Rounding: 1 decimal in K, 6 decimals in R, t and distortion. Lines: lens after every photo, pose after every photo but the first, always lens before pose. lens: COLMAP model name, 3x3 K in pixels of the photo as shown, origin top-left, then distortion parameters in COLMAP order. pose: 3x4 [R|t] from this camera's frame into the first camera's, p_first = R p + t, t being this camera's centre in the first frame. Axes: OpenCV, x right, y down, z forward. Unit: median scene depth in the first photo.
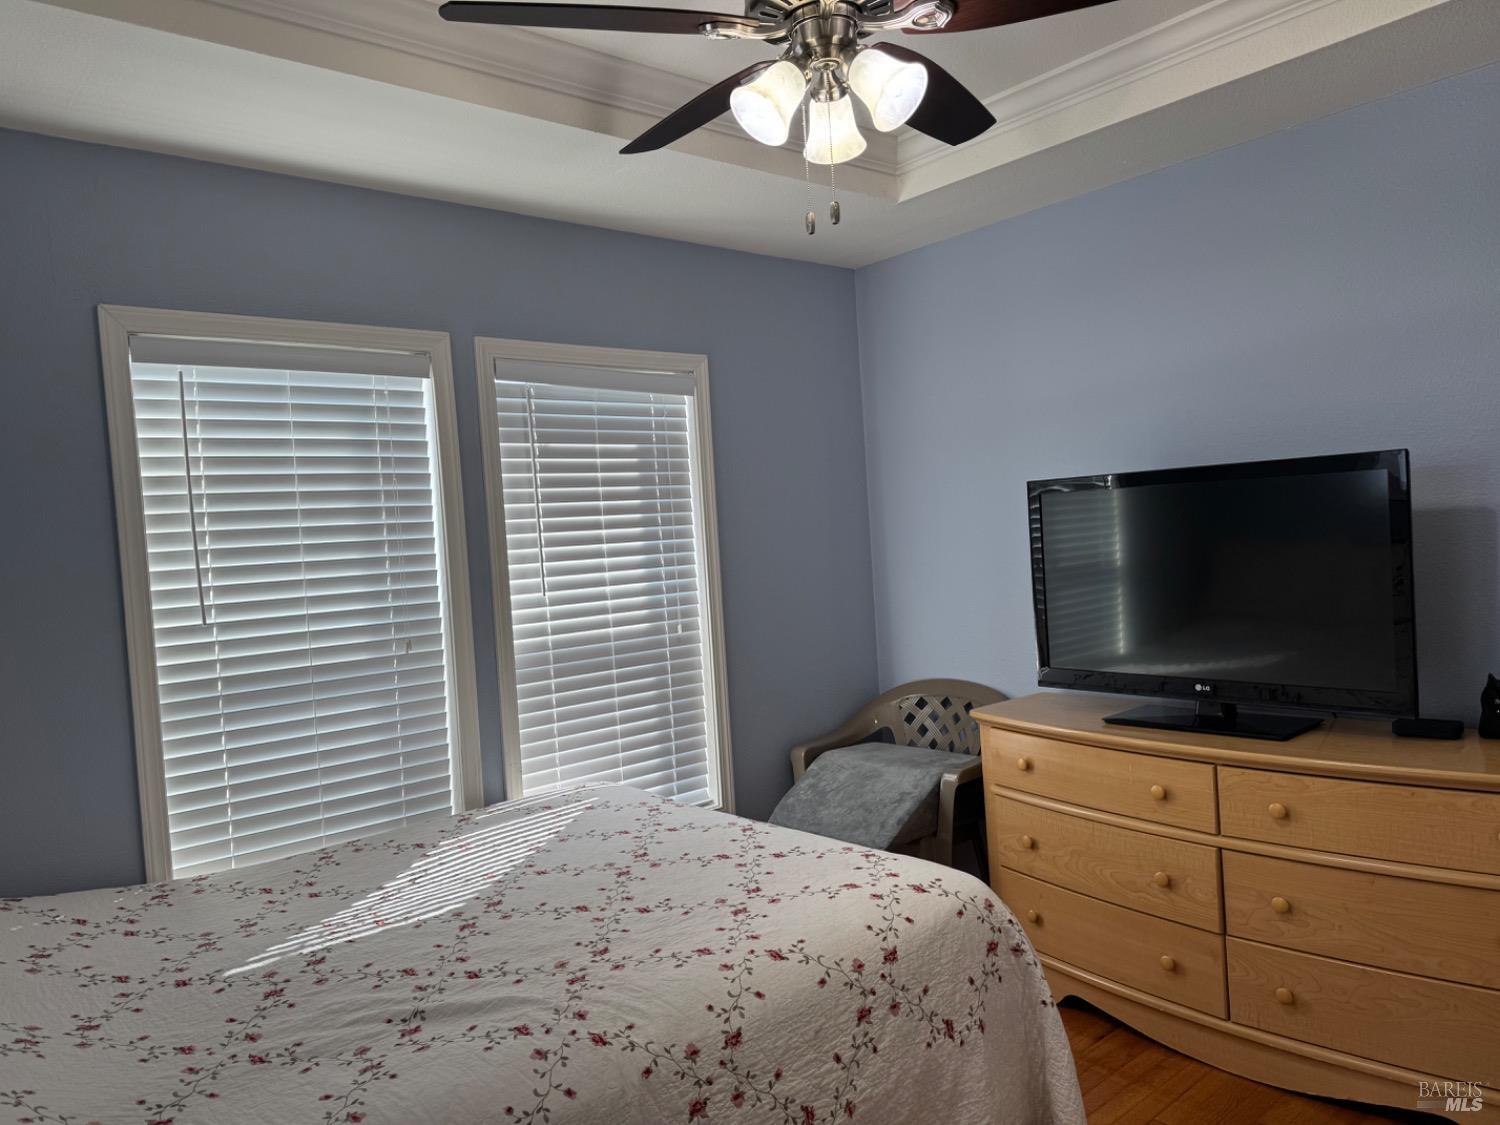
lens RADIAL K [[1044.8, 0, 756.6], [0, 1044.8, 563.0], [0, 0, 1]] dist [0.131568, -0.214231]
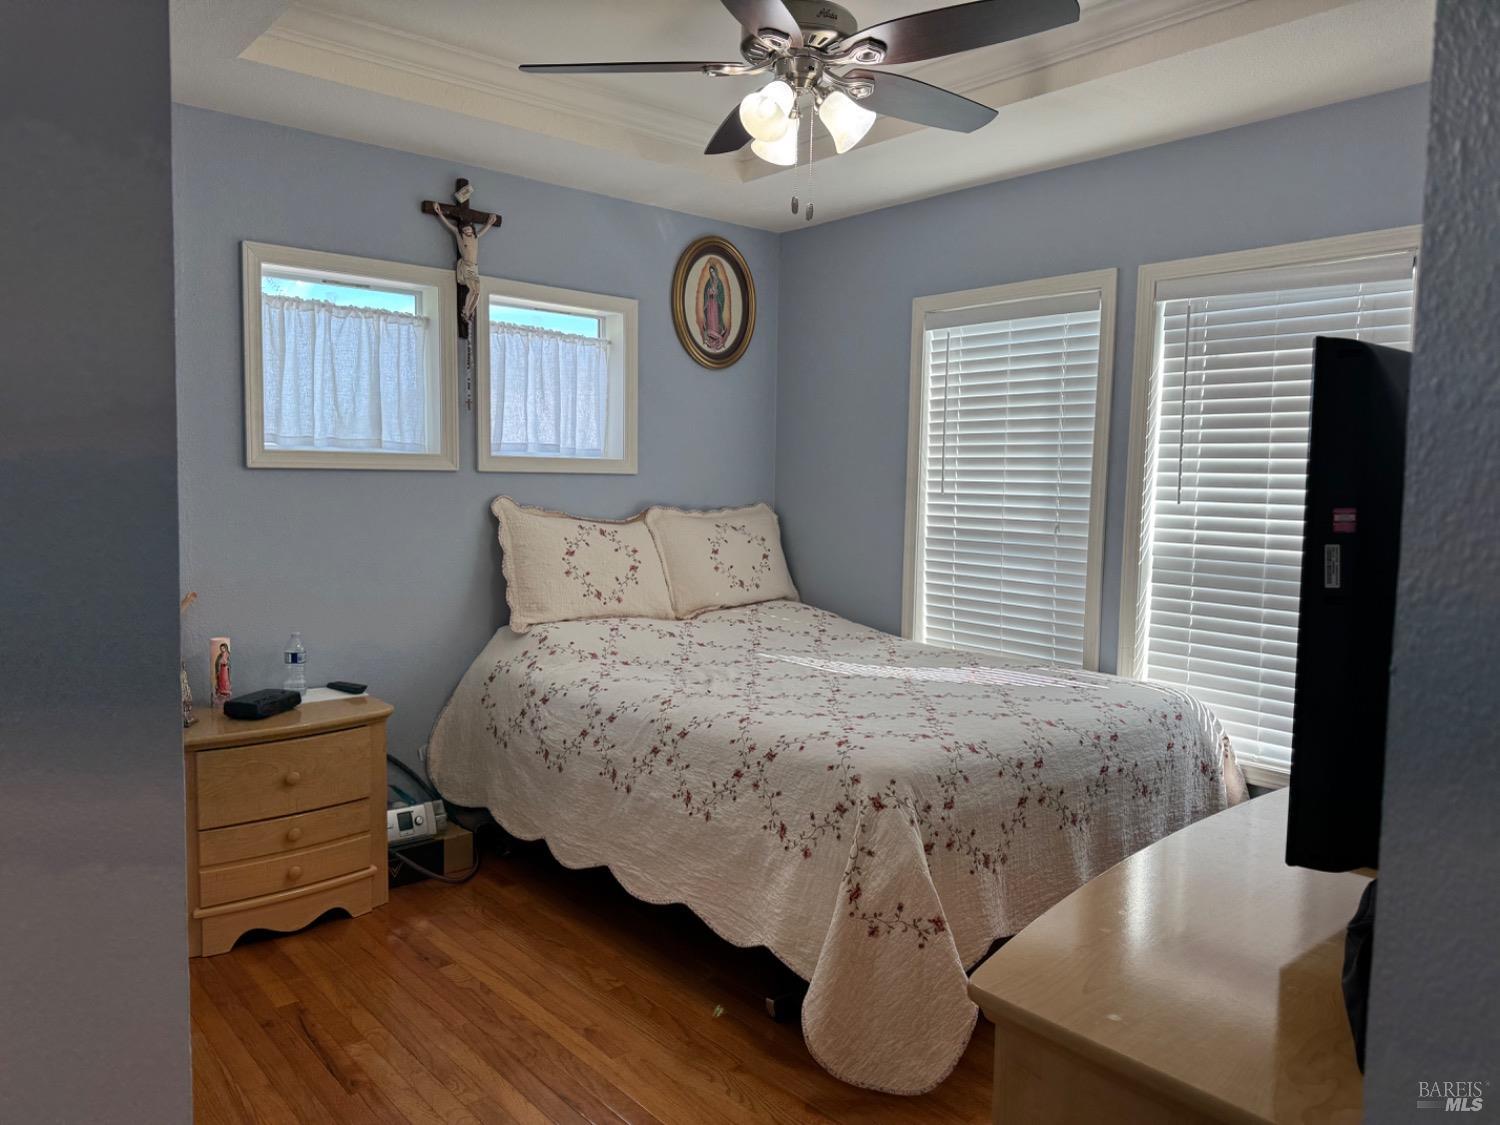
lens RADIAL K [[1046.4, 0, 747.5], [0, 1046.4, 552.4], [0, 0, 1]] dist [0.157532, -0.289831]
pose [[0.004354, 0.137248, -0.990527, 1.131273], [-0.051307, 0.989263, 0.136847, -0.058740], [0.998673, 0.050225, 0.011349, 0.741195]]
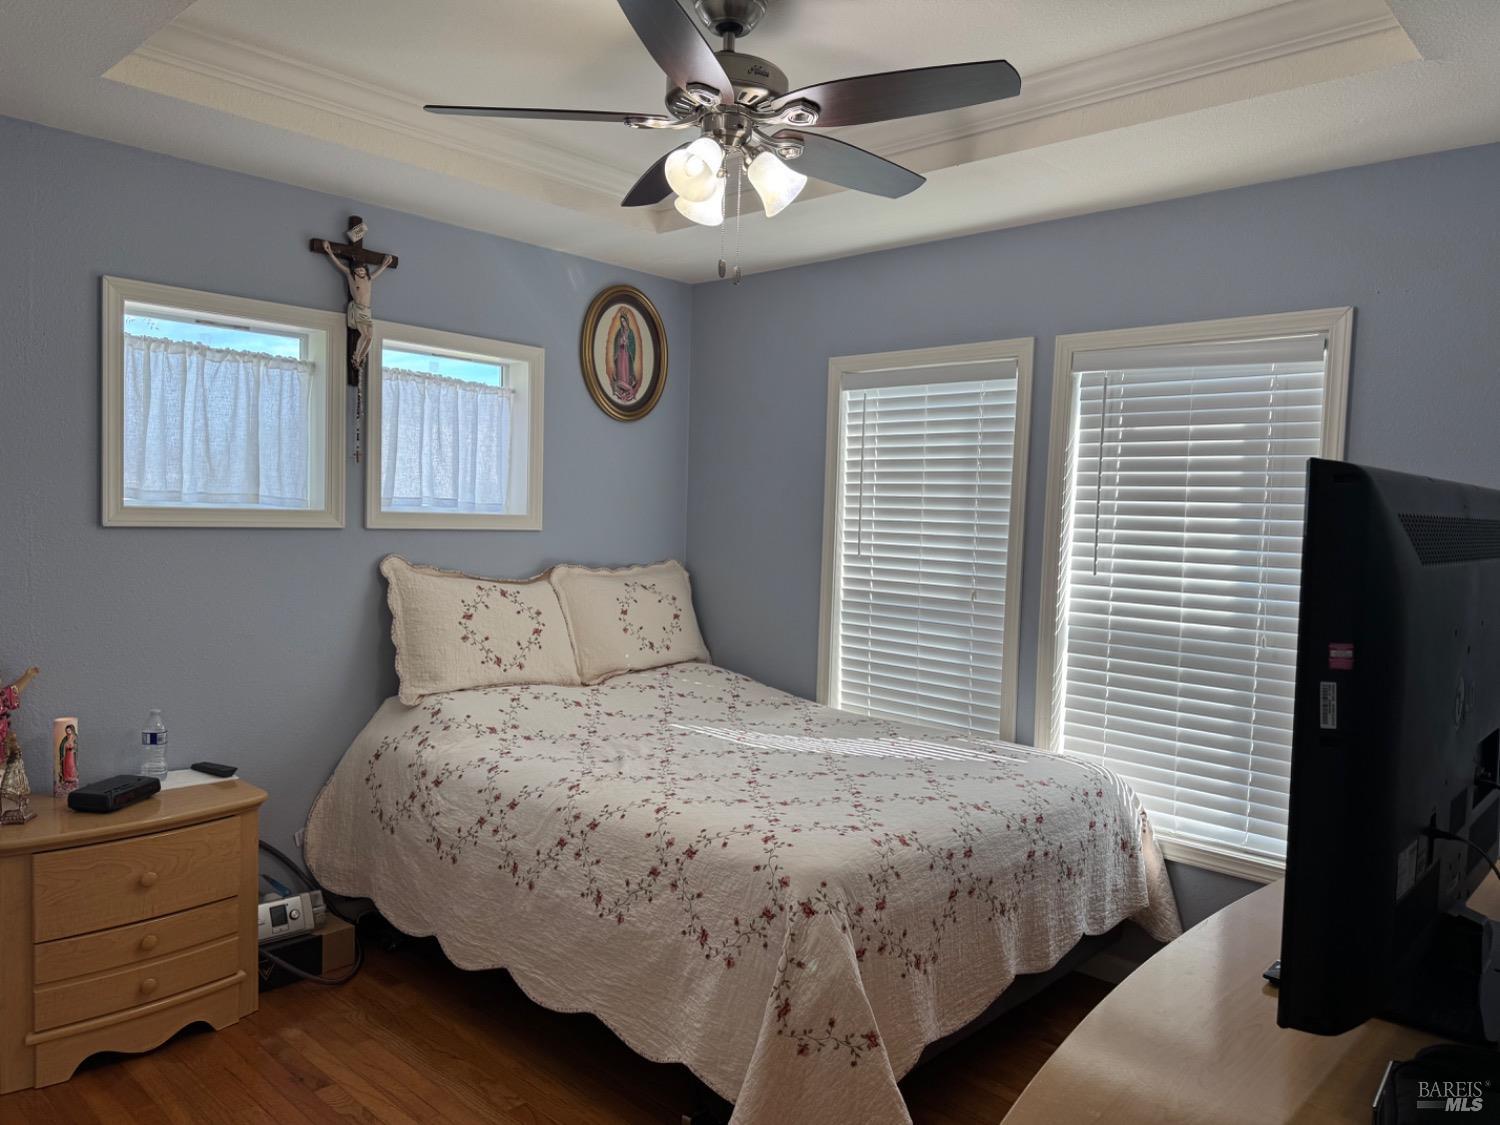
lens RADIAL K [[1044.8, 0, 756.6], [0, 1044.8, 563.0], [0, 0, 1]] dist [0.131568, -0.214231]
pose [[0.109297, 0.114664, -0.987373, 1.057072], [-0.072936, 0.991572, 0.107078, -0.090968], [0.991330, 0.060312, 0.116739, 0.716307]]
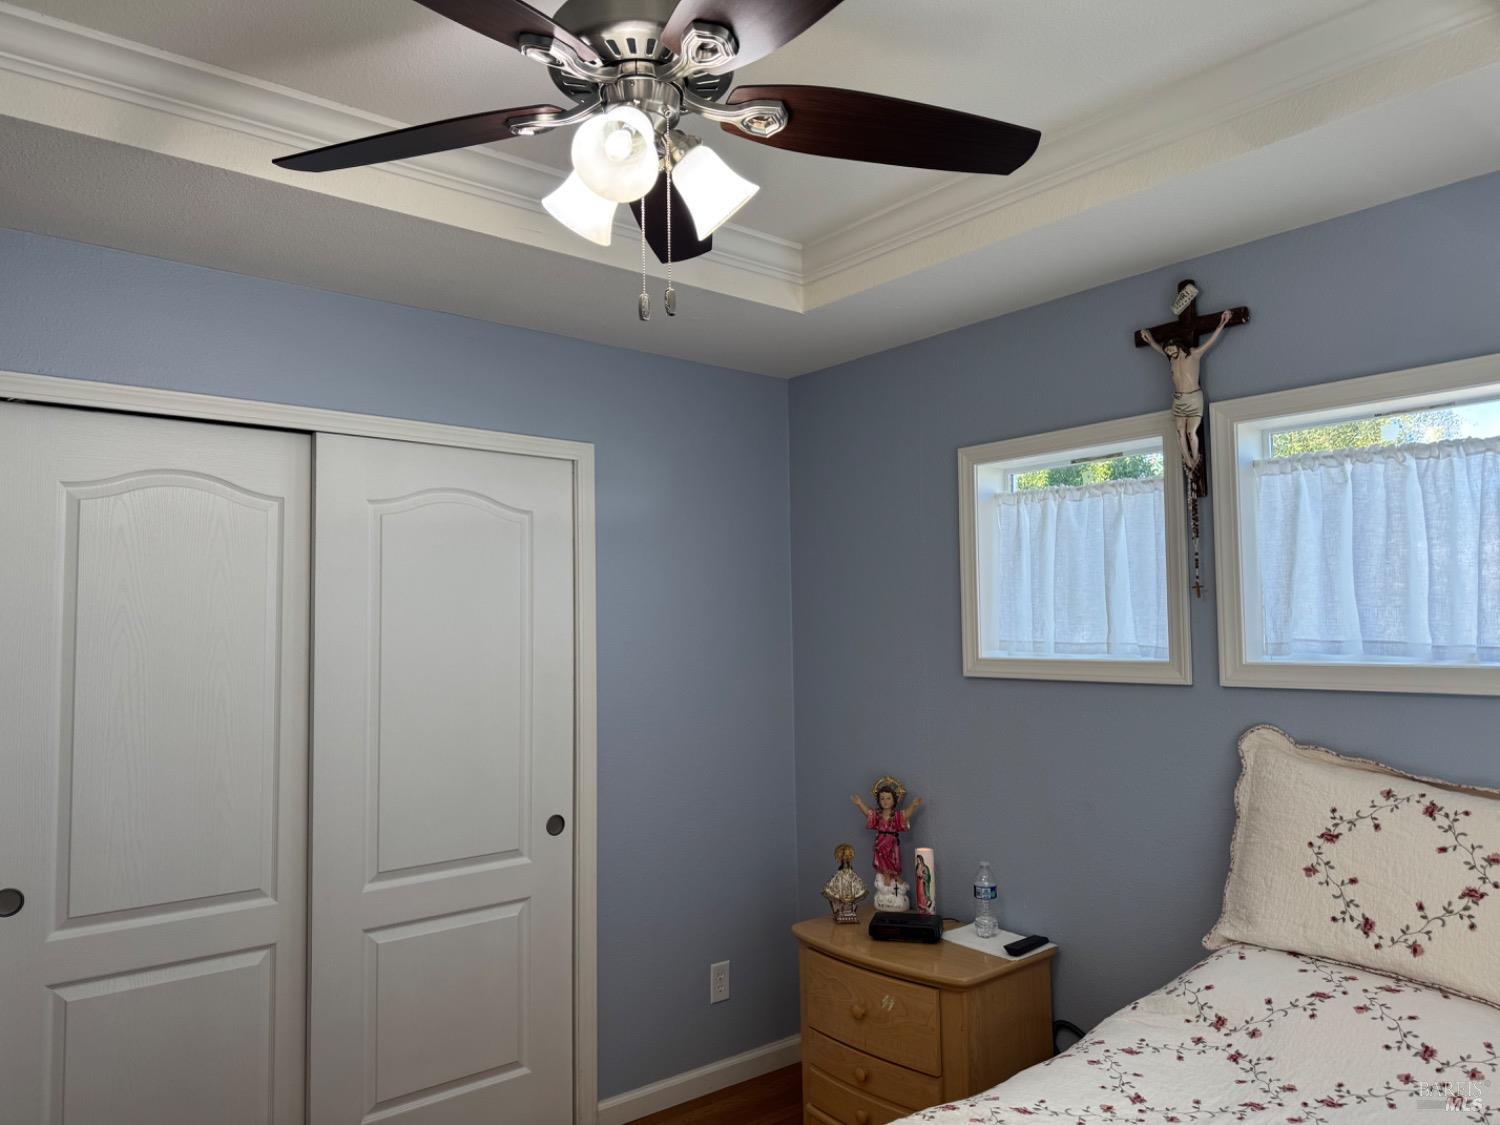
lens RADIAL K [[1052.7, 0, 758.3], [0, 1052.7, 574.6], [0, 0, 1]] dist [0.048624, -0.039585]
pose [[-0.997181, 0.074862, 0.005074, -0.007734], [0.074766, 0.997057, -0.016962, -0.070393], [-0.006329, -0.016535, -0.999843, 1.423511]]
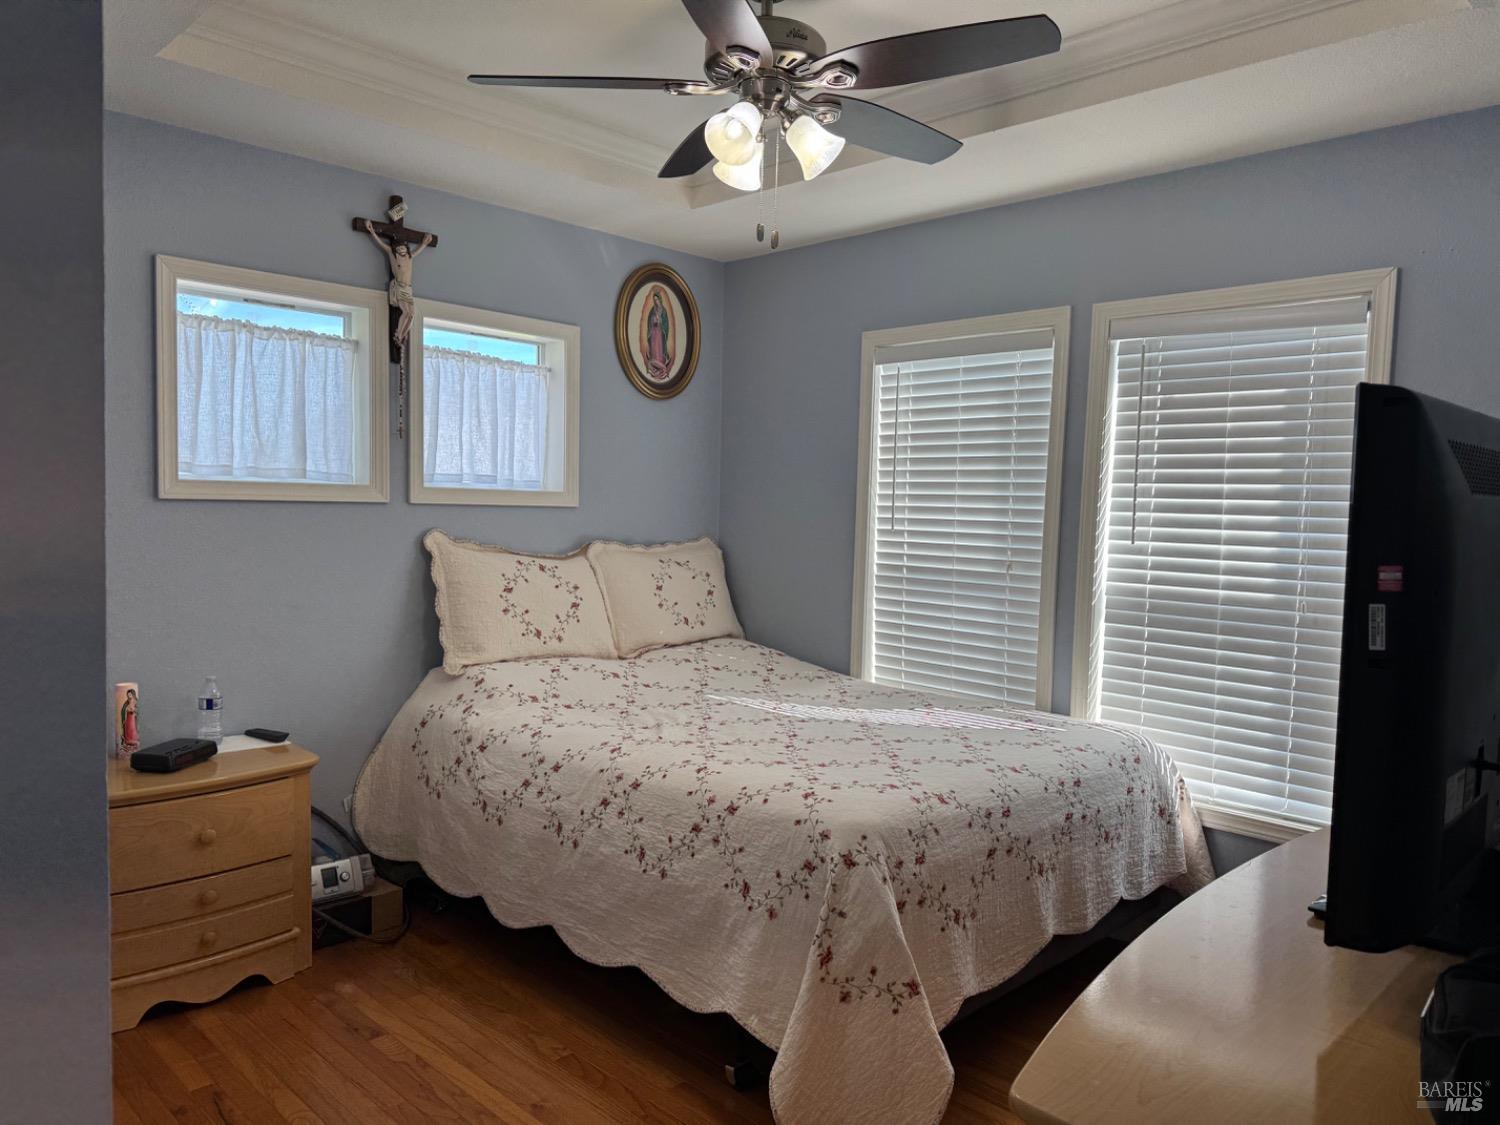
lens RADIAL K [[1046.6, 0, 746.5], [0, 1046.6, 570.3], [0, 0, 1]] dist [0.125092, -0.188659]
pose [[0.076044, 0.127178, -0.988961, 1.075118], [-0.064835, 0.990364, 0.122373, -0.062144], [0.994994, 0.054814, 0.083557, 0.703553]]
